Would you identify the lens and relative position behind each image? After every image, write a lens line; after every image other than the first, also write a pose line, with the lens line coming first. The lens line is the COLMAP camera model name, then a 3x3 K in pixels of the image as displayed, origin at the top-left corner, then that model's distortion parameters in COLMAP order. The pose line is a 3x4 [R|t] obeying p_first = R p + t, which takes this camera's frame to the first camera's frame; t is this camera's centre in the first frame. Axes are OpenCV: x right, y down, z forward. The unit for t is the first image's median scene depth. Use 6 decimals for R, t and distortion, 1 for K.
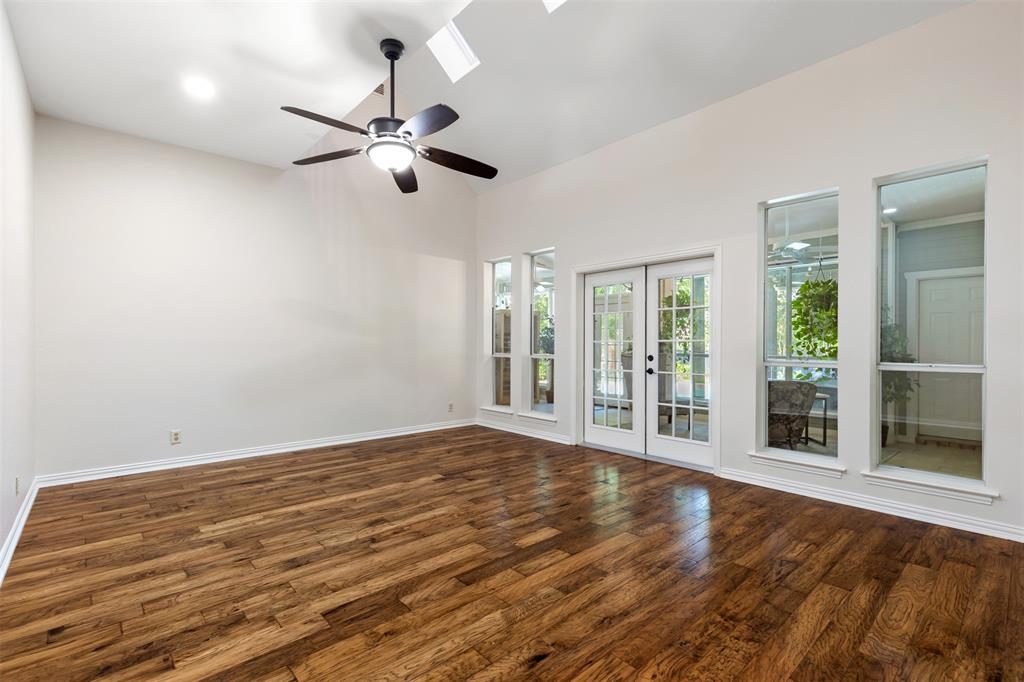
lens RADIAL K [[465.6, 0, 506.7], [0, 465.6, 340.8], [0, 0, 1]] dist [0.002394, 0.000017]
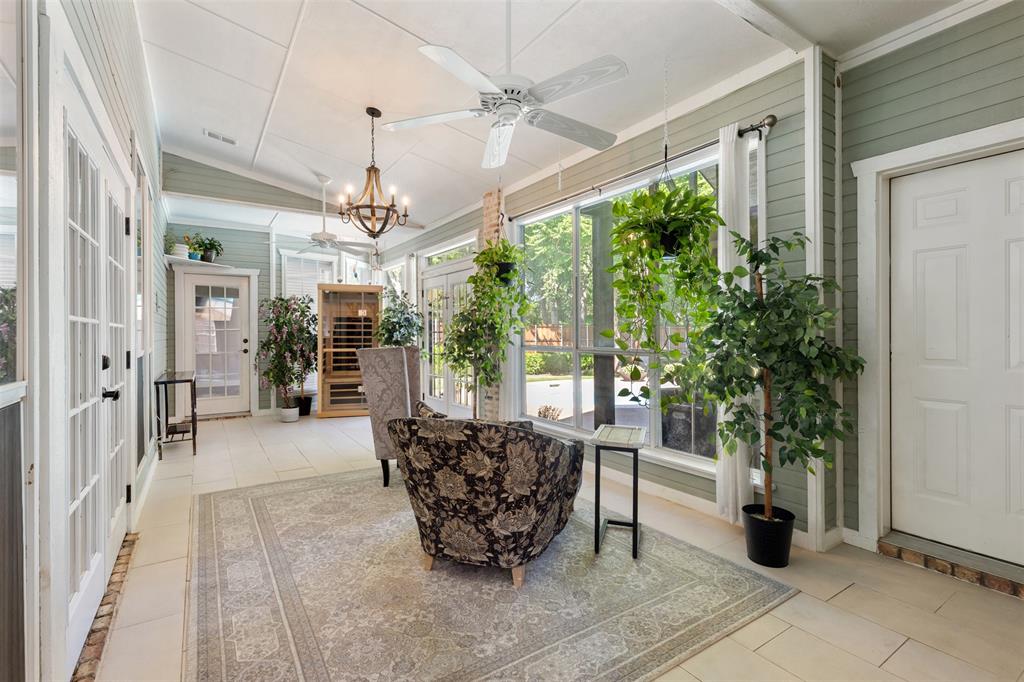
lens RADIAL K [[465.6, 0, 515.8], [0, 465.6, 339.0], [0, 0, 1]] dist [0.002394, 0.000017]
pose [[0.991424, -0.006584, -0.130522, 0.600698], [0.008061, 0.999909, 0.010785, 0.013184], [0.130439, -0.011744, 0.991387, 0.527430]]
